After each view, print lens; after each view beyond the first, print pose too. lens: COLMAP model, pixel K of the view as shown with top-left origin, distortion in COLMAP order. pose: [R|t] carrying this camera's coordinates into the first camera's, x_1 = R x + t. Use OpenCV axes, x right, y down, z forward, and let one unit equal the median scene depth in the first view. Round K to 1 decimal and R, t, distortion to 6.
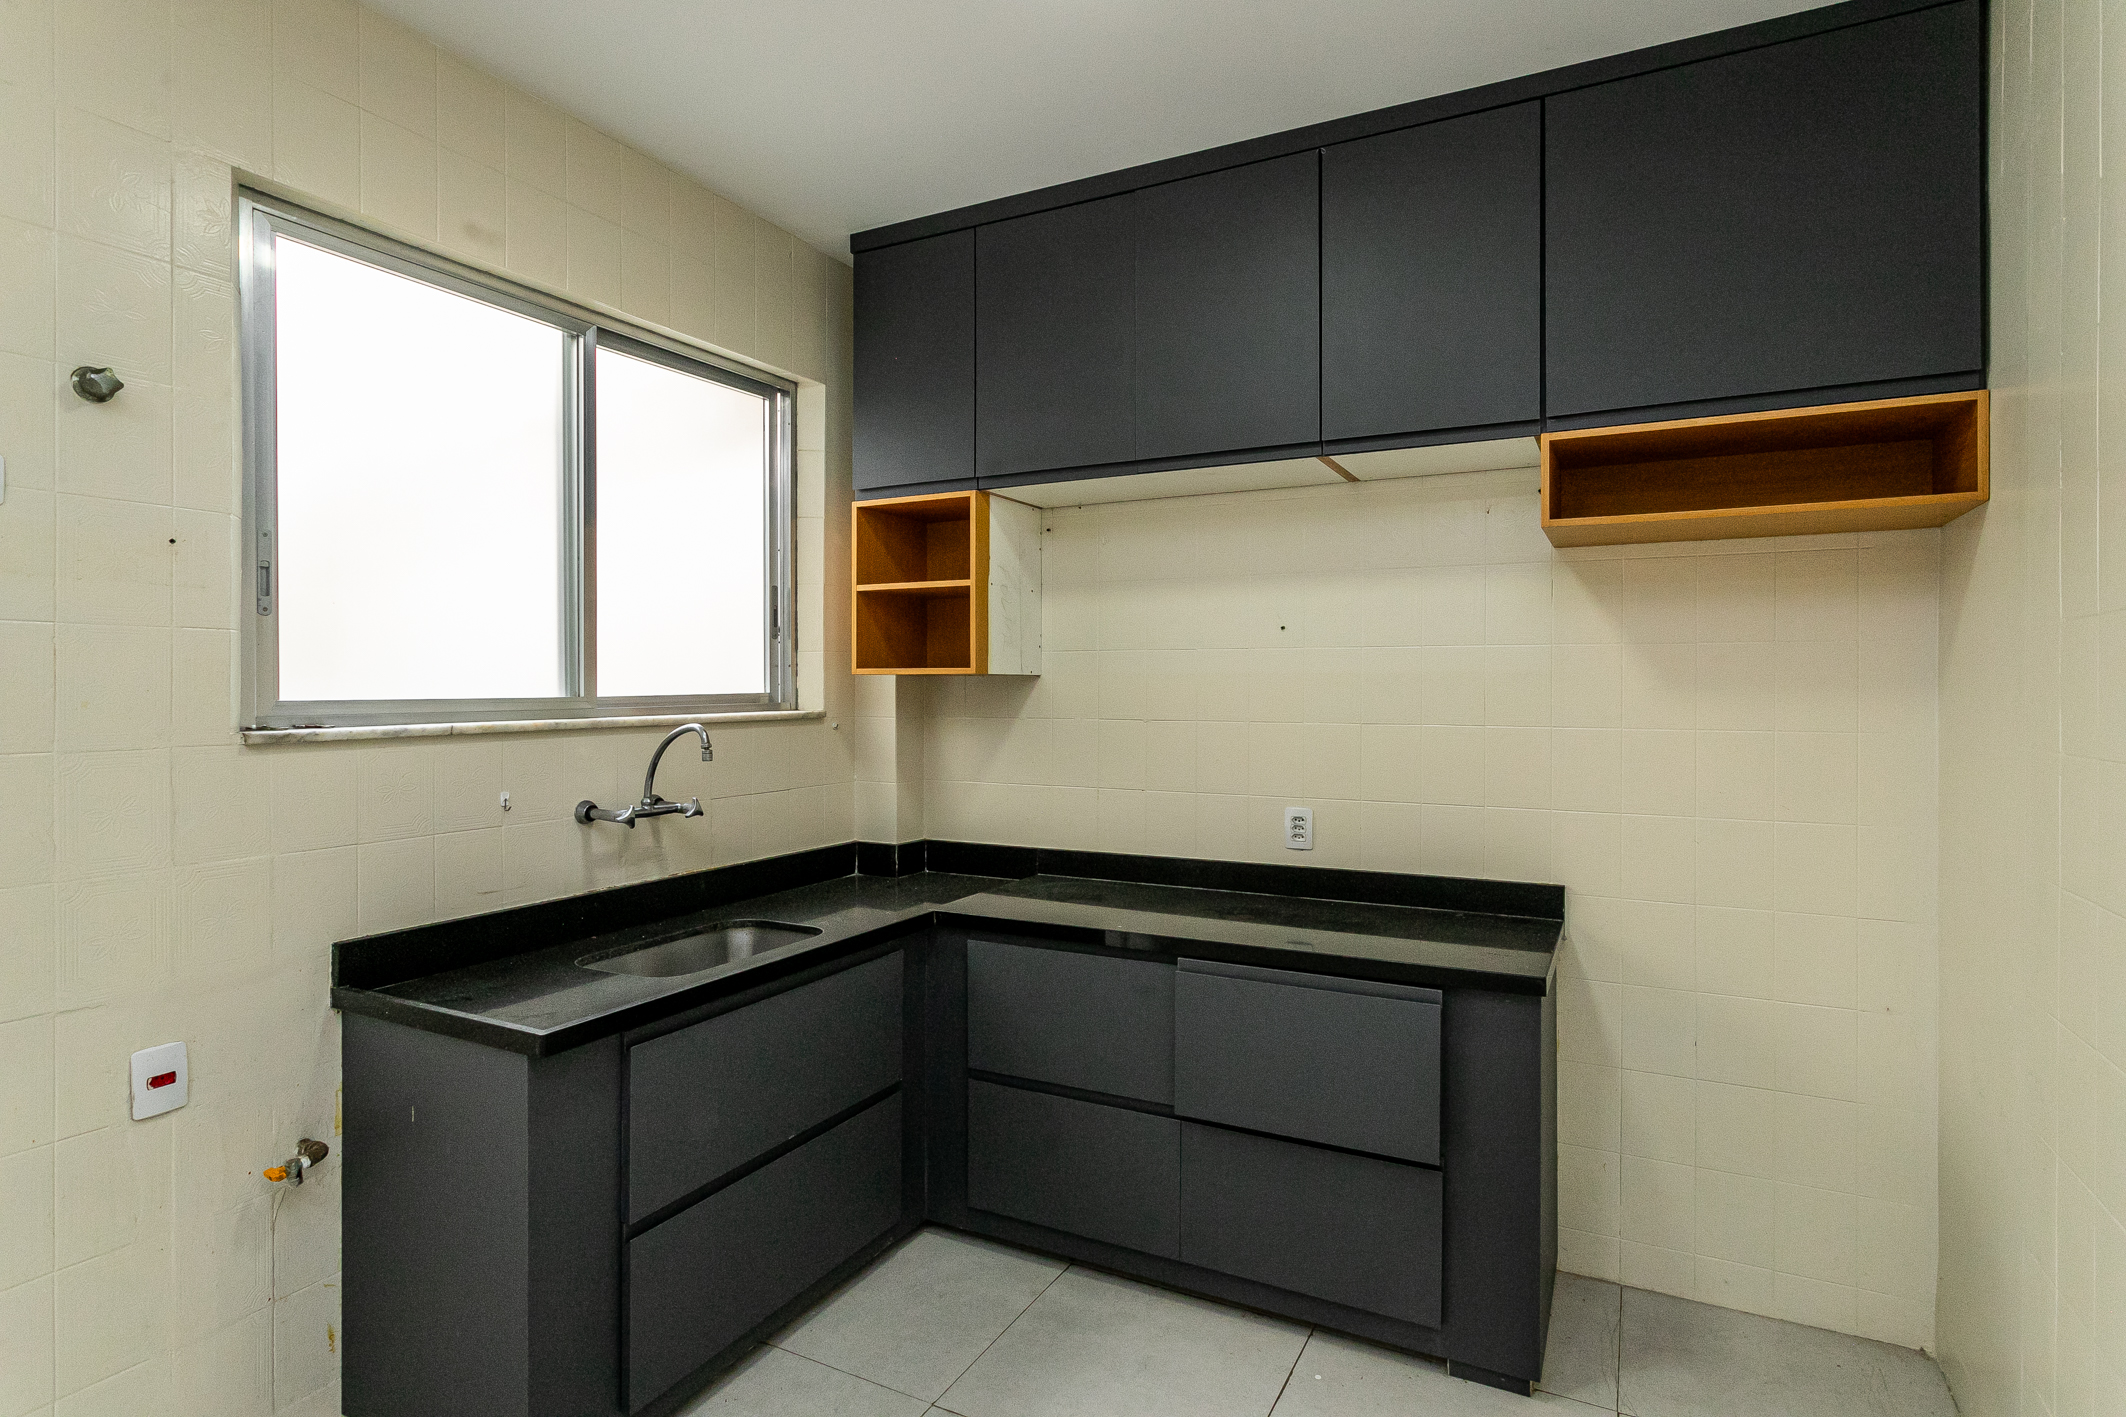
lens RADIAL K [[1097.8, 0, 1047.8], [0, 1097.8, 694.0], [0, 0, 1]] dist [-0.003577, 0.001310]
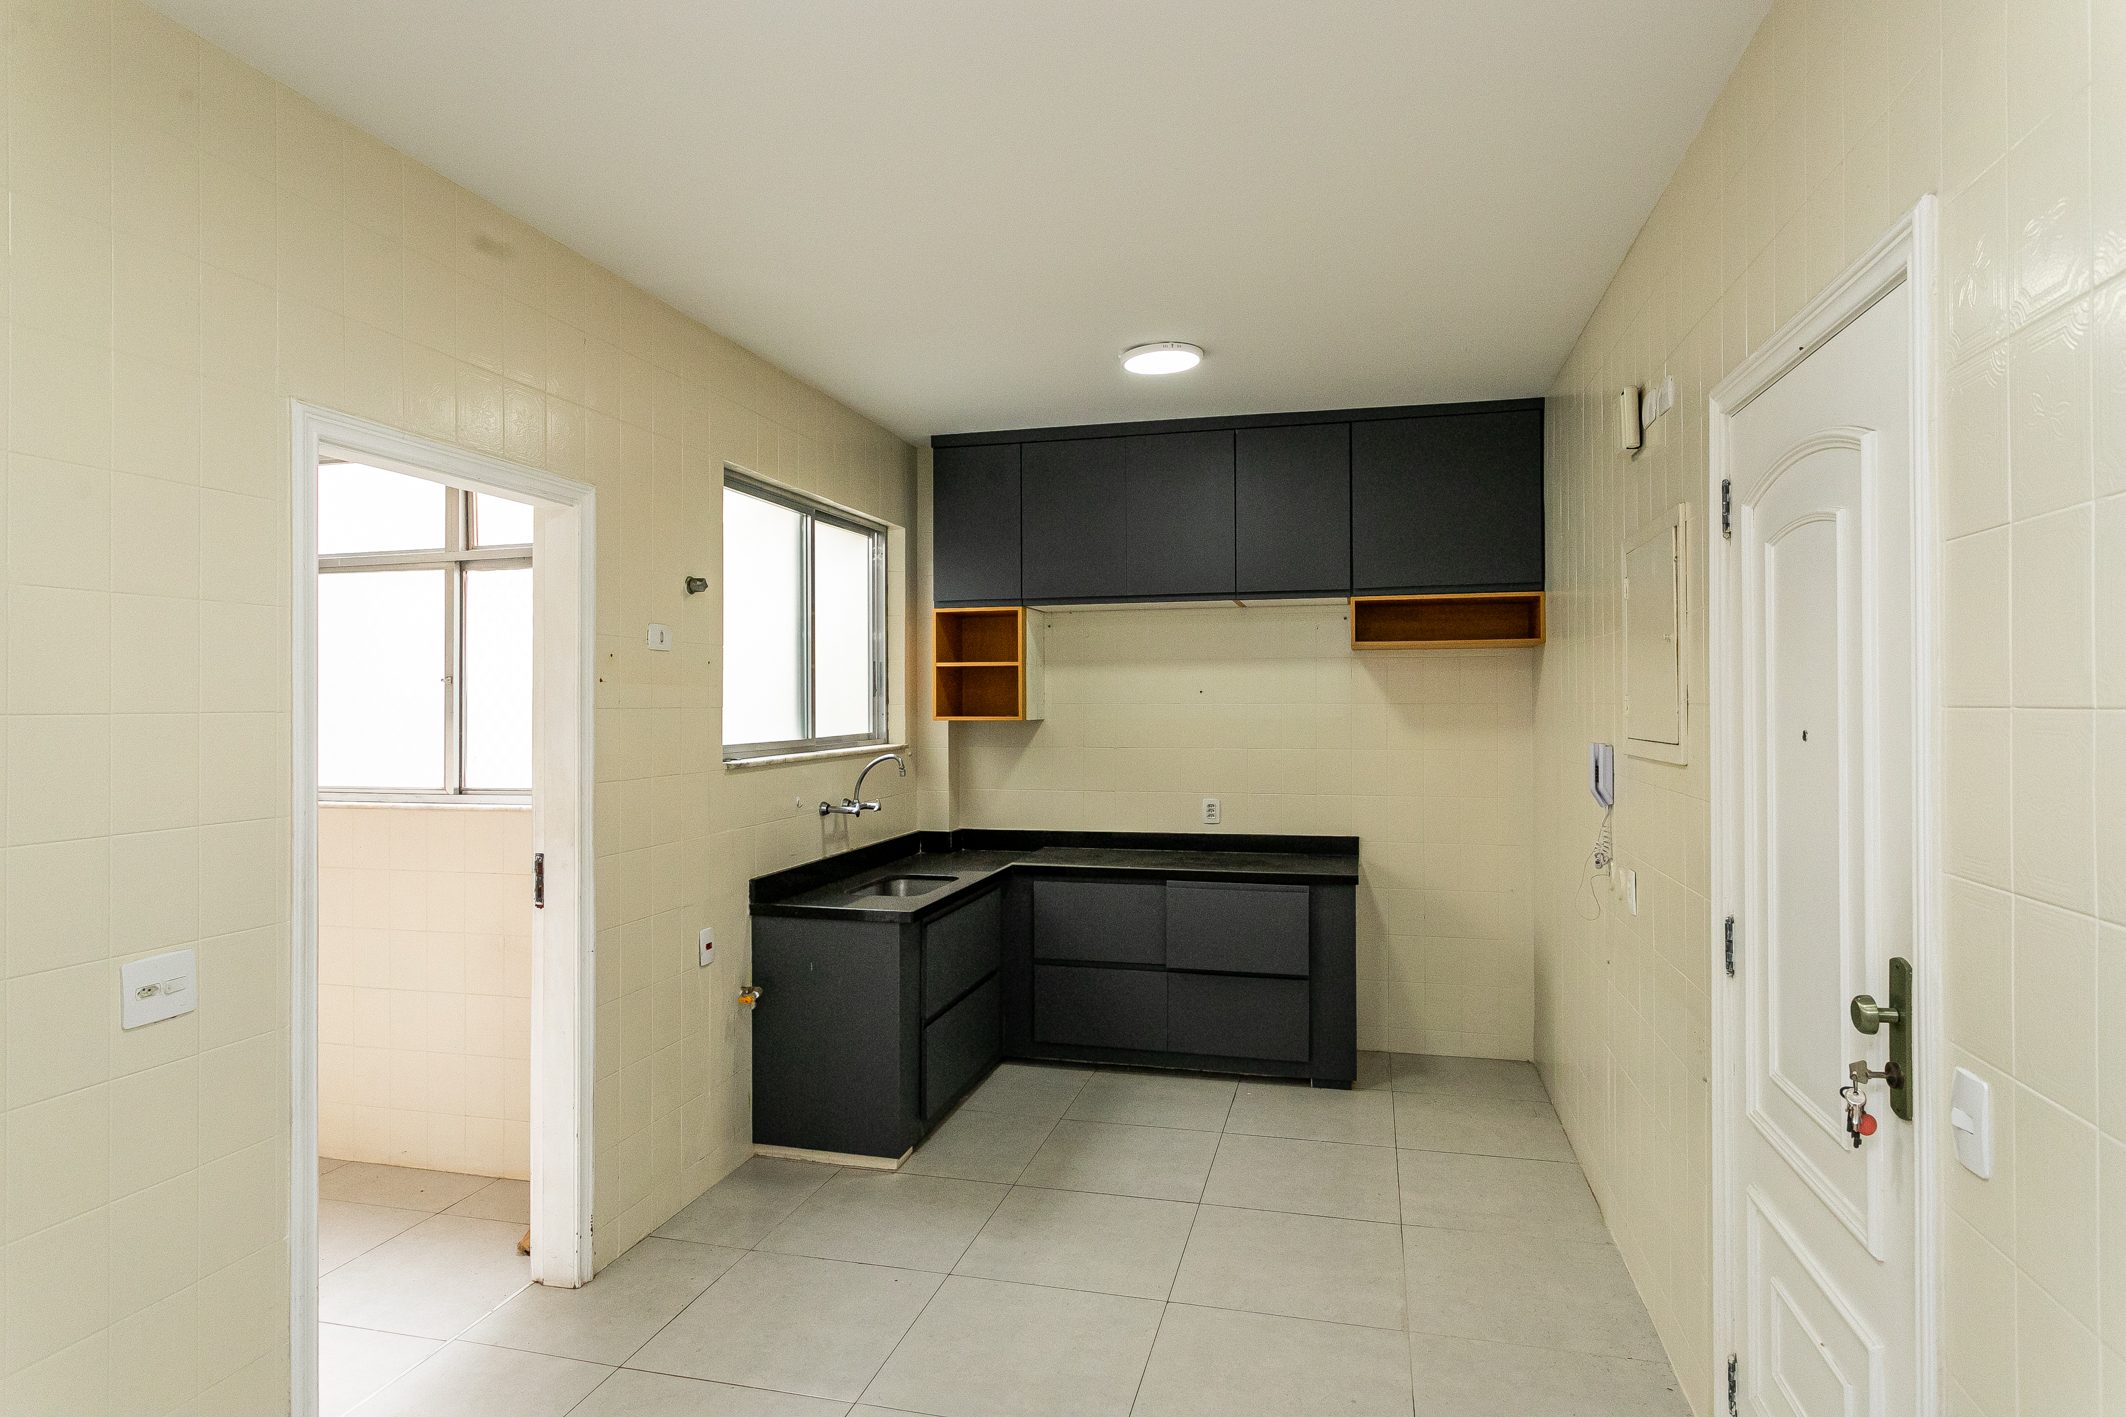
lens RADIAL K [[1221.6, 0, 1070.4], [0, 1221.6, 702.1], [0, 0, 1]] dist [0.006945, -0.000094]
pose [[0.966453, -0.003666, 0.256817, -0.519481], [0.005316, 0.999969, -0.005731, -0.039515], [-0.256788, 0.006904, 0.966443, -0.850065]]
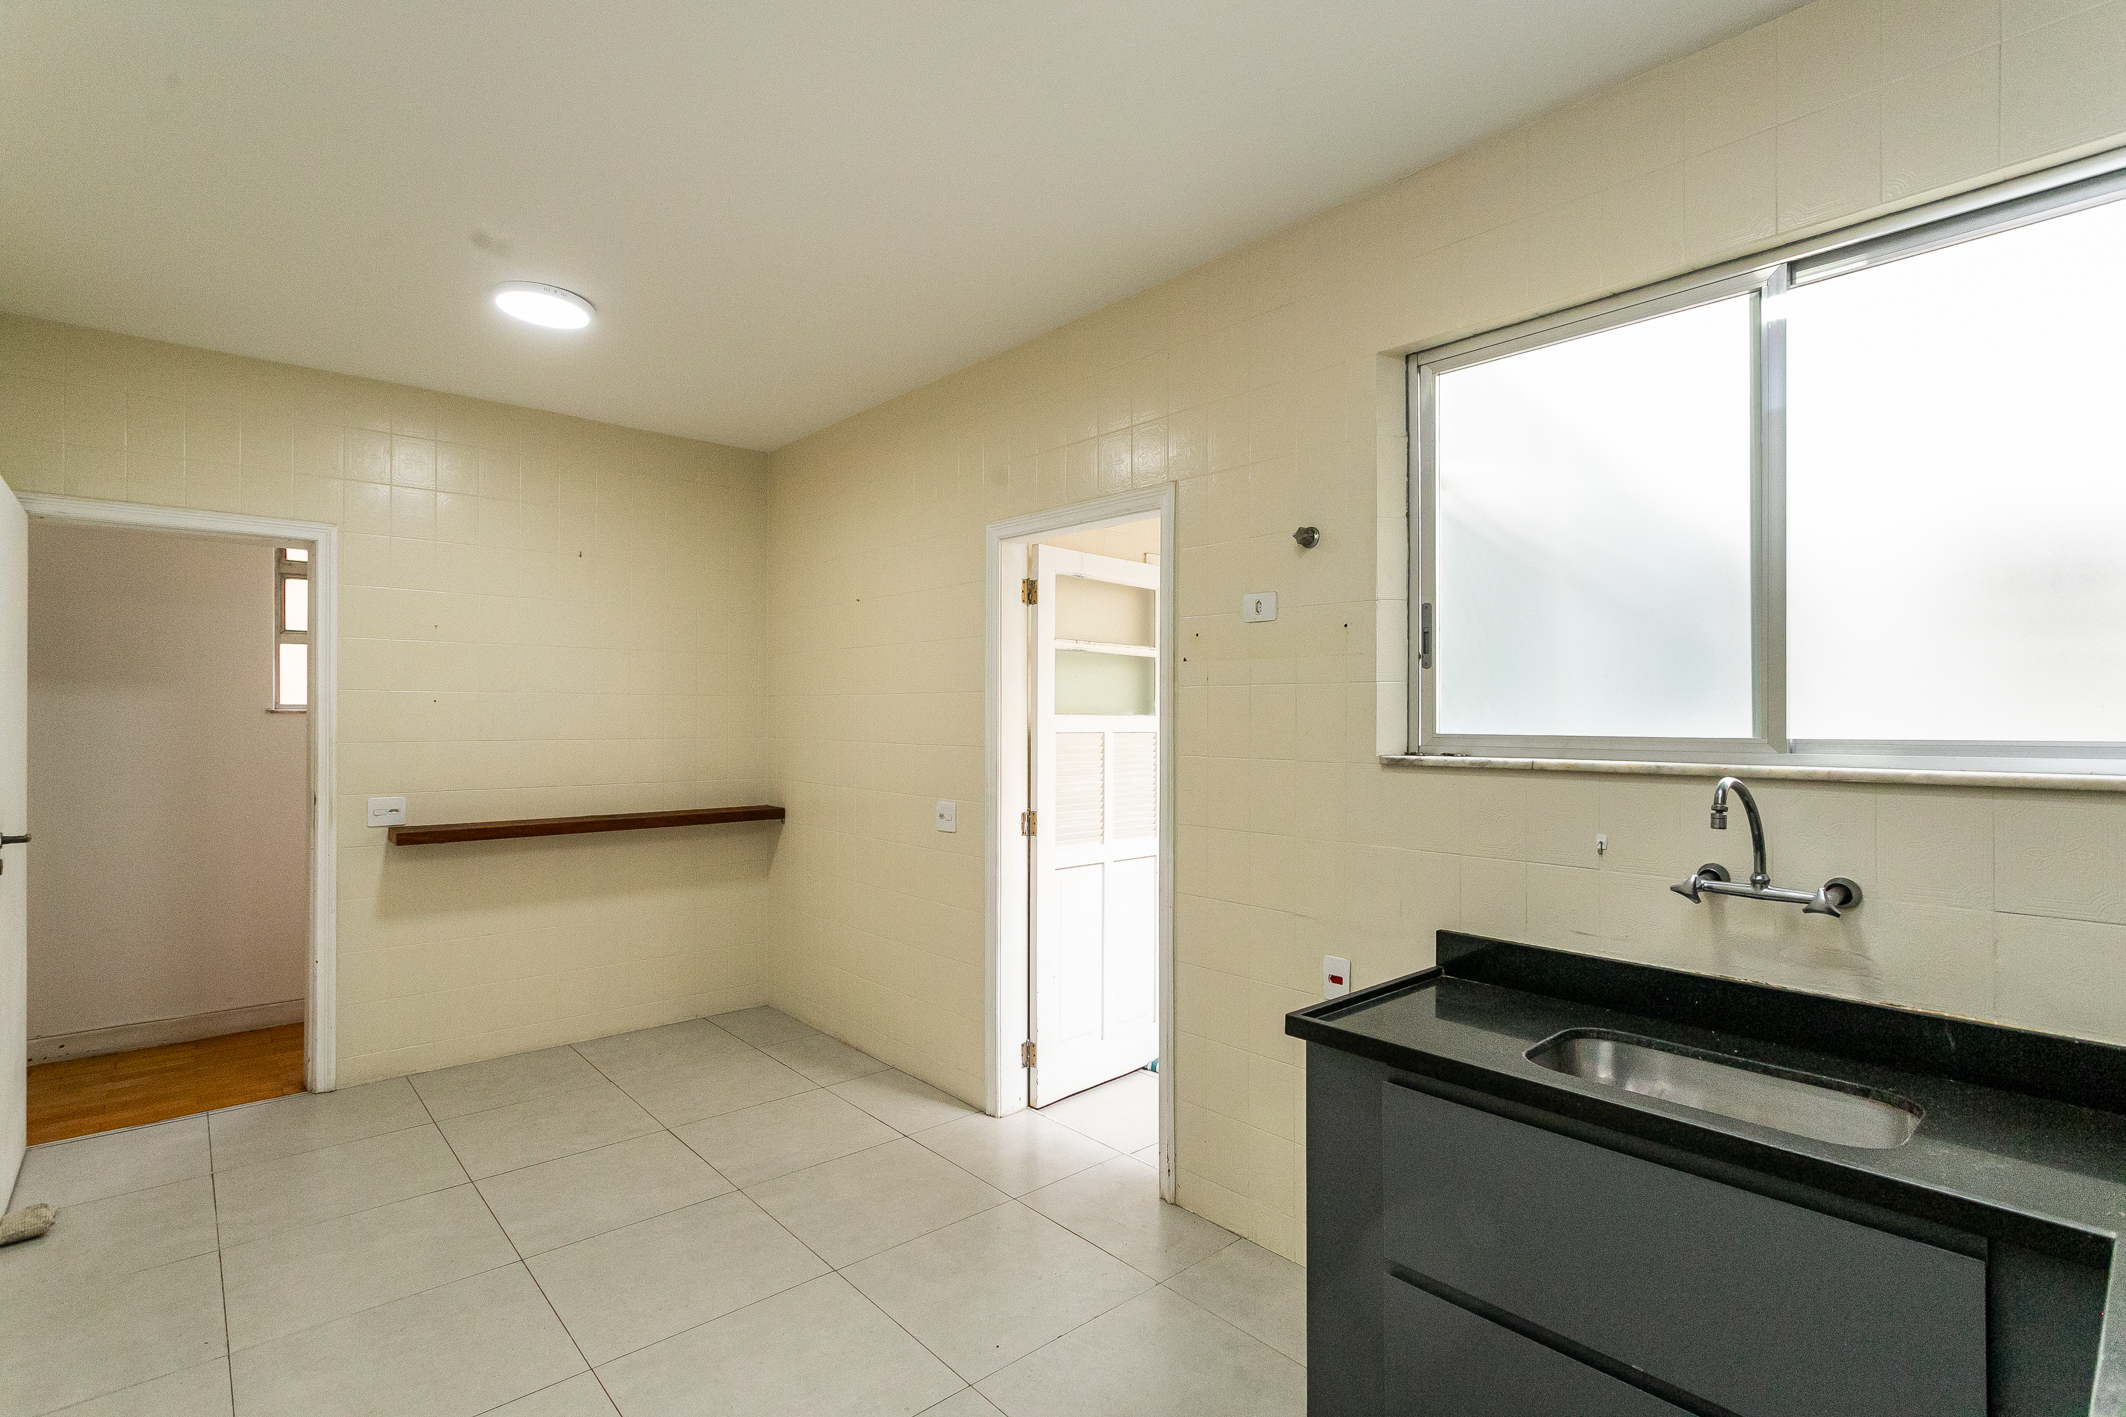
lens RADIAL K [[1009.3, 0, 1064.3], [0, 1009.3, 711.6], [0, 0, 1]] dist [-0.004491, 0.002305]
pose [[-0.343193, -0.005345, -0.939250, 0.444724], [-0.010171, 0.999946, -0.001974, -0.010183], [0.939210, 0.008876, -0.343229, 0.774049]]
